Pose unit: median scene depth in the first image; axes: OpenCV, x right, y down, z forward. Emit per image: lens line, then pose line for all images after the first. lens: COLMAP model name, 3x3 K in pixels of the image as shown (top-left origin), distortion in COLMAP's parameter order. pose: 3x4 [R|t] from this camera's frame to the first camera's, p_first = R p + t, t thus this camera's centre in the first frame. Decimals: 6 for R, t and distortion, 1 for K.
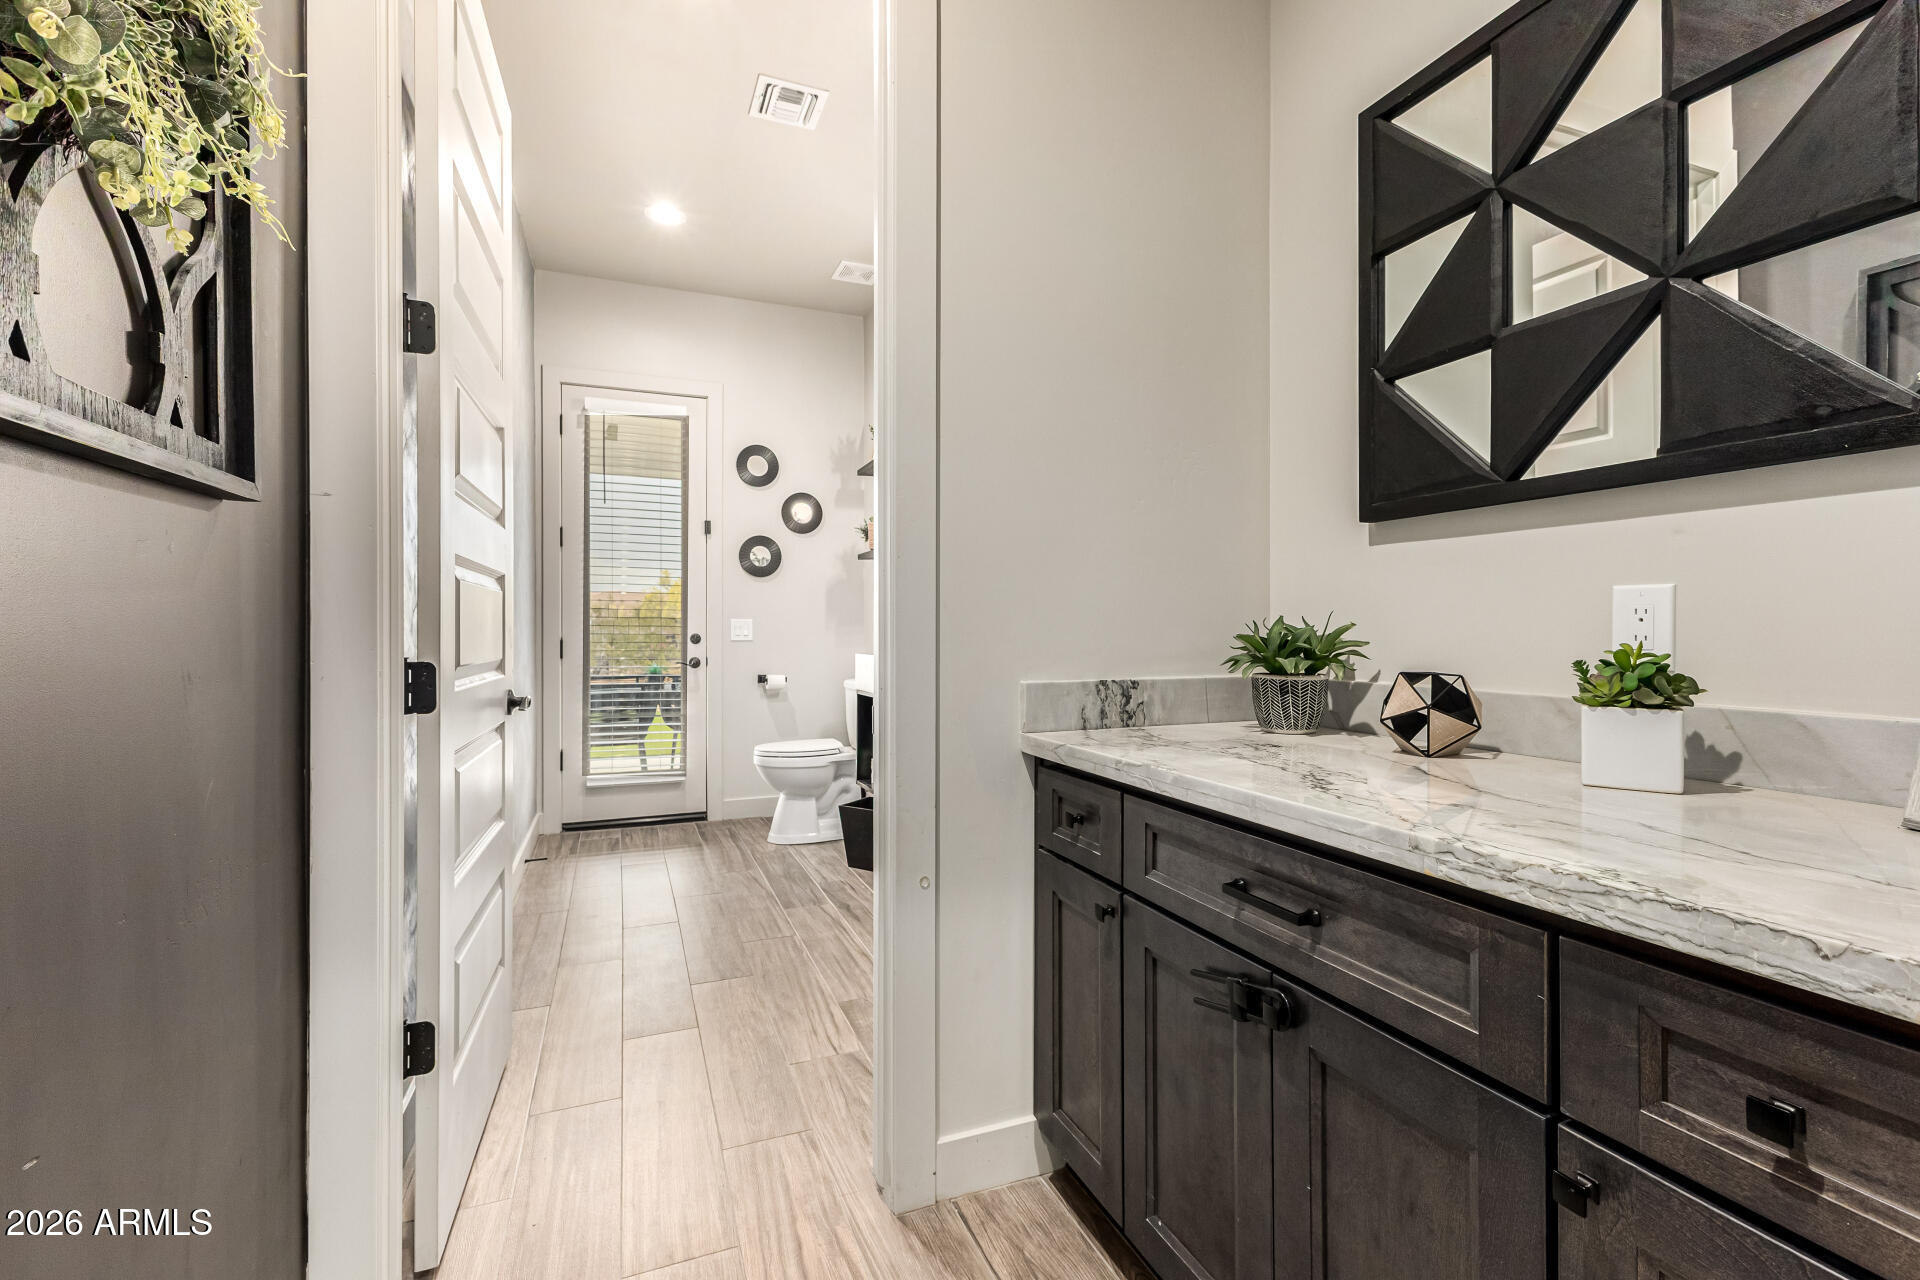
lens RADIAL K [[839.1, 0, 951.2], [0, 839.1, 637.9], [0, 0, 1]] dist [0.012571, -0.001745]
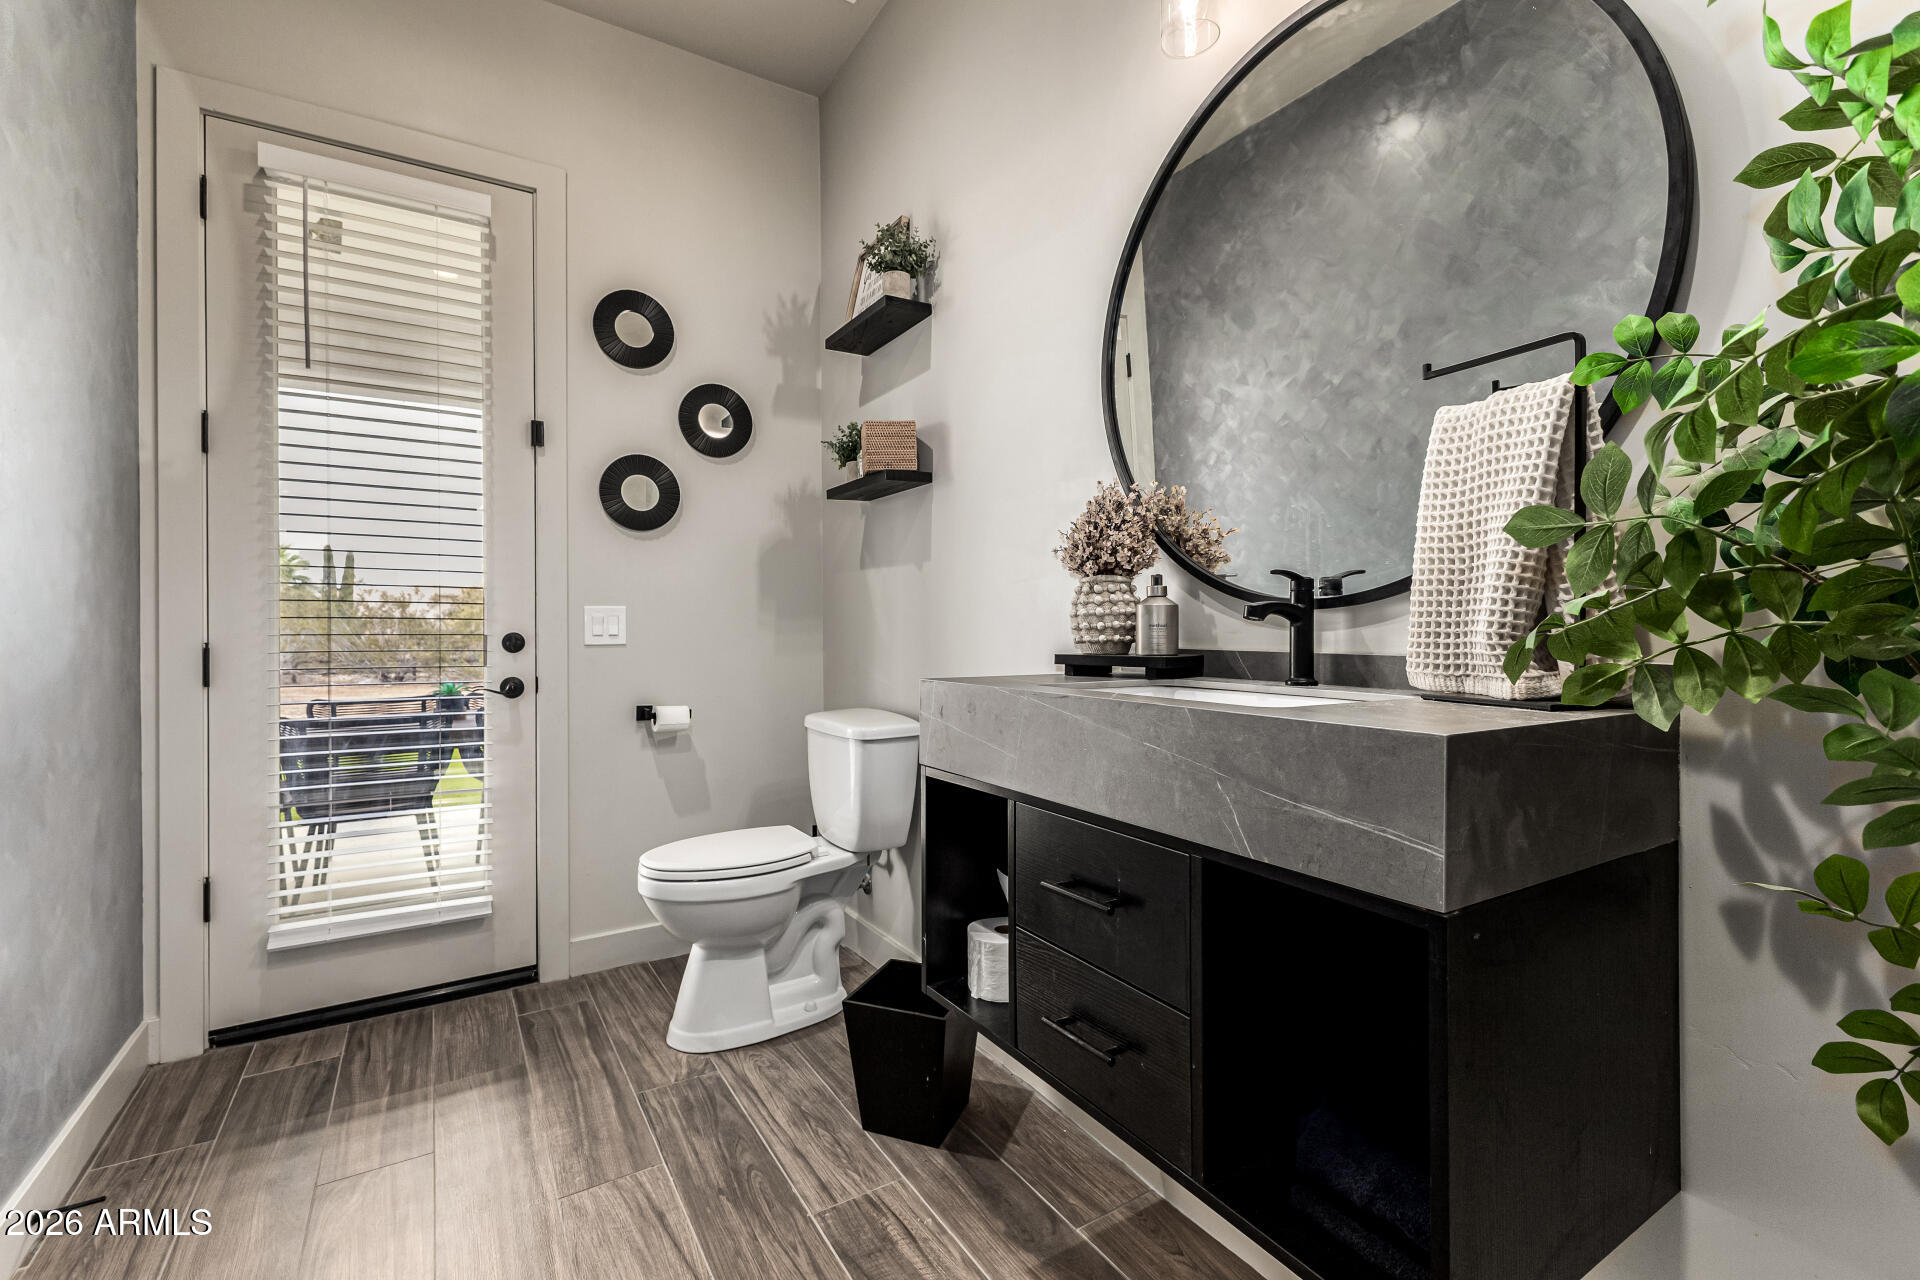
lens RADIAL K [[839.1, 0, 975.6], [0, 839.1, 630.2], [0, 0, 1]] dist [0.012571, -0.001745]
pose [[0.981362, -0.006880, 0.192044, -0.119887], [0.007794, 0.999962, -0.004006, -0.002356], [-0.192009, 0.005428, 0.981378, 0.421604]]
